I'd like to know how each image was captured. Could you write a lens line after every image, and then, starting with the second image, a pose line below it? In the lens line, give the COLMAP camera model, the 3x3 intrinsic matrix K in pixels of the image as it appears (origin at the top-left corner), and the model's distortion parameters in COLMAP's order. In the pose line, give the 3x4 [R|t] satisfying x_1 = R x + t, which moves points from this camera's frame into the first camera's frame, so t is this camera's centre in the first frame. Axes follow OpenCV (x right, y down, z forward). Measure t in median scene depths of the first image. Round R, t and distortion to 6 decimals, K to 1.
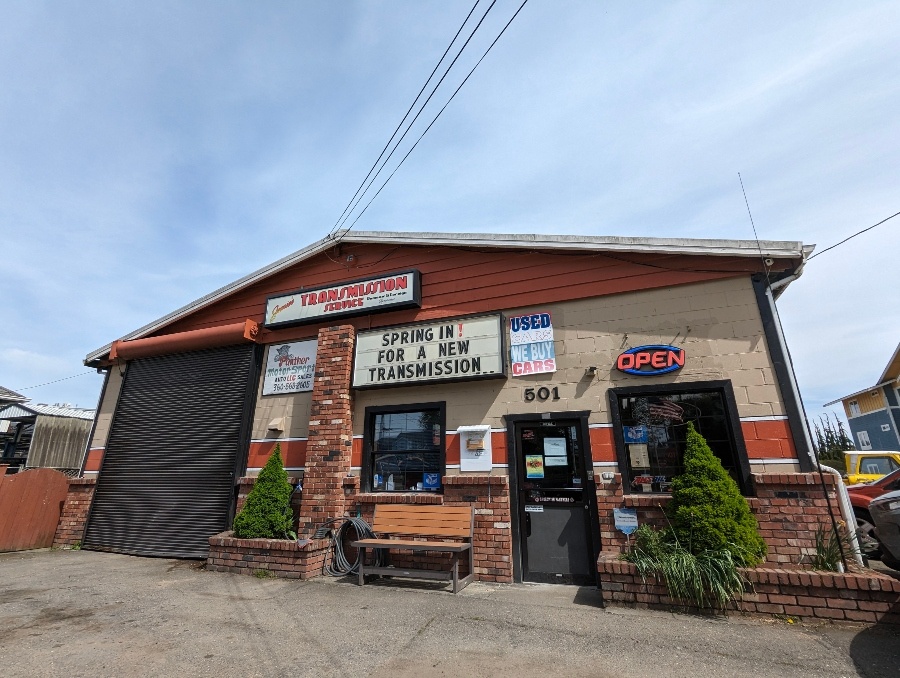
lens RADIAL K [[425.0, 0, 446.2], [0, 425.0, 334.9], [0, 0, 1]] dist [0.001552, -0.000611]
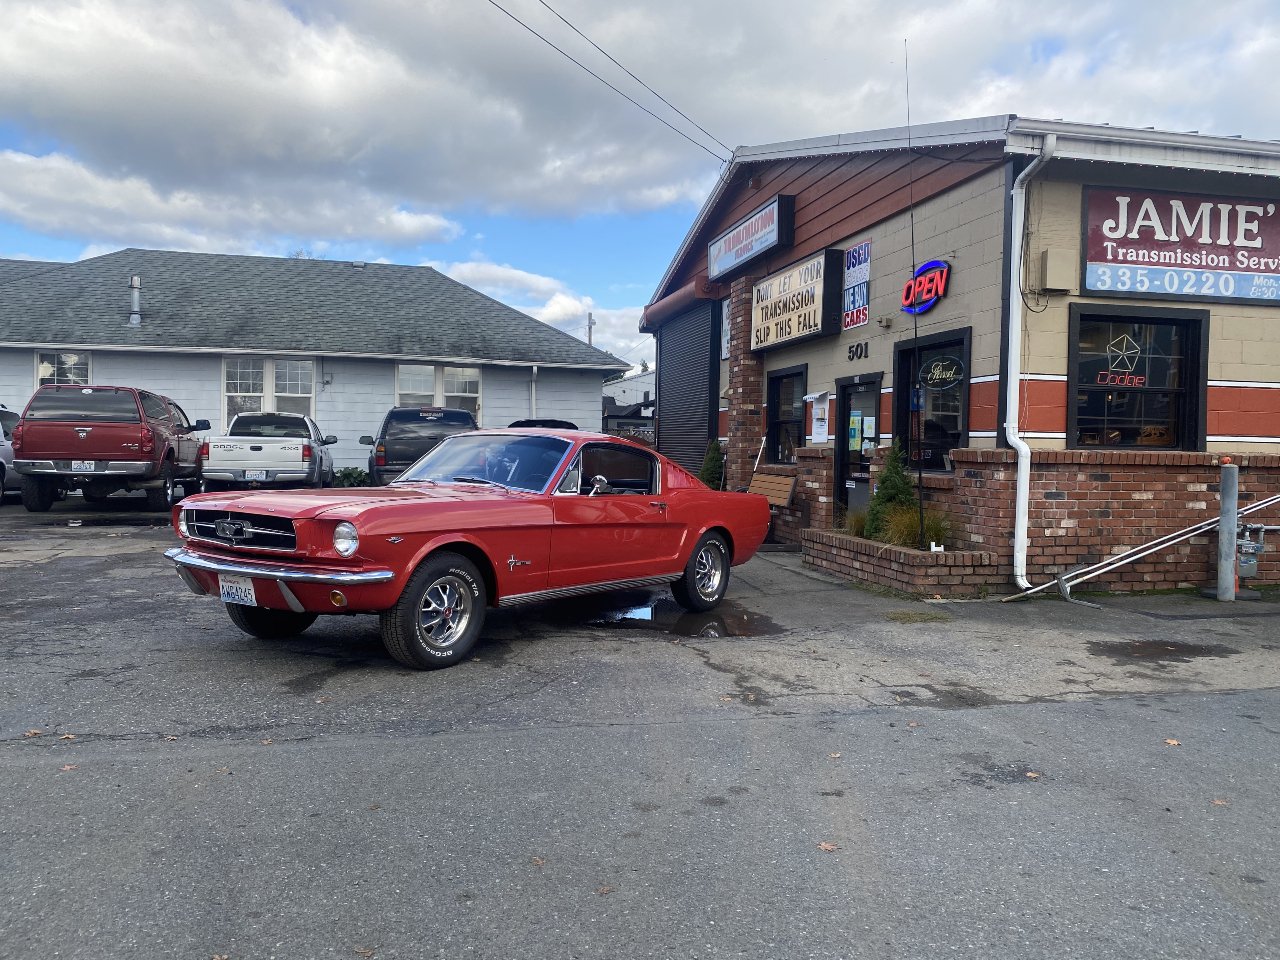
lens RADIAL K [[978.4, 0, 639.6], [0, 978.4, 469.0], [0, 0, 1]] dist [0.009410, 0.006947]
pose [[0.562320, 0.024550, -0.826555, 1.593108], [0.262858, 0.942408, 0.206817, -0.149866], [0.784030, -0.333564, 0.523481, -0.380768]]
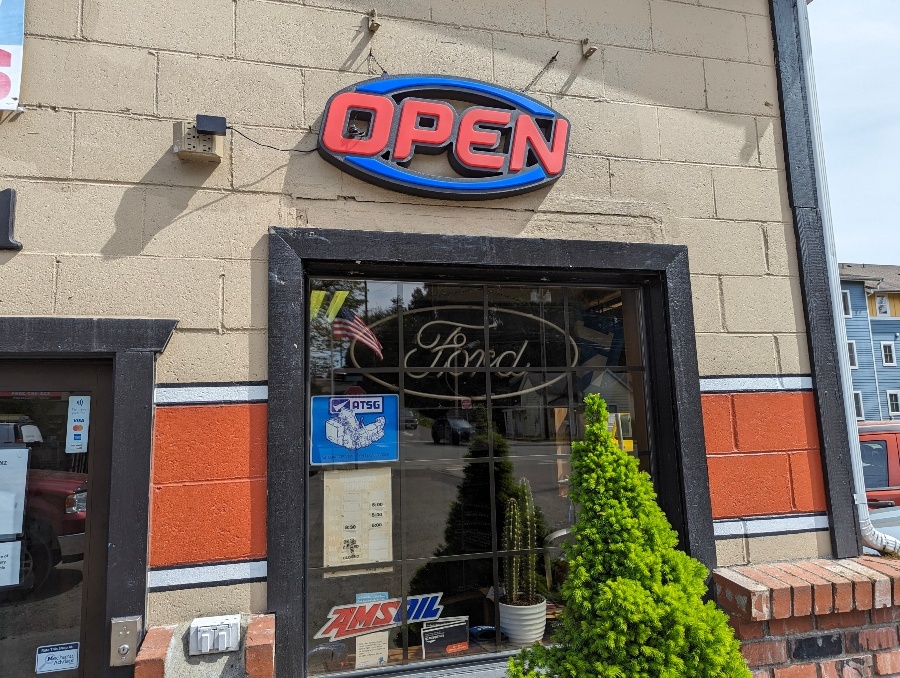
lens RADIAL K [[628.0, 0, 450.0], [0, 628.0, 339.0], [0, 0, 1]] dist [0.074130, -0.078274]
pose [[0.806756, 0.050604, 0.588713, 0.262734], [-0.165679, 0.975732, 0.143171, 0.118426], [-0.567181, -0.213042, 0.795562, 0.665484]]
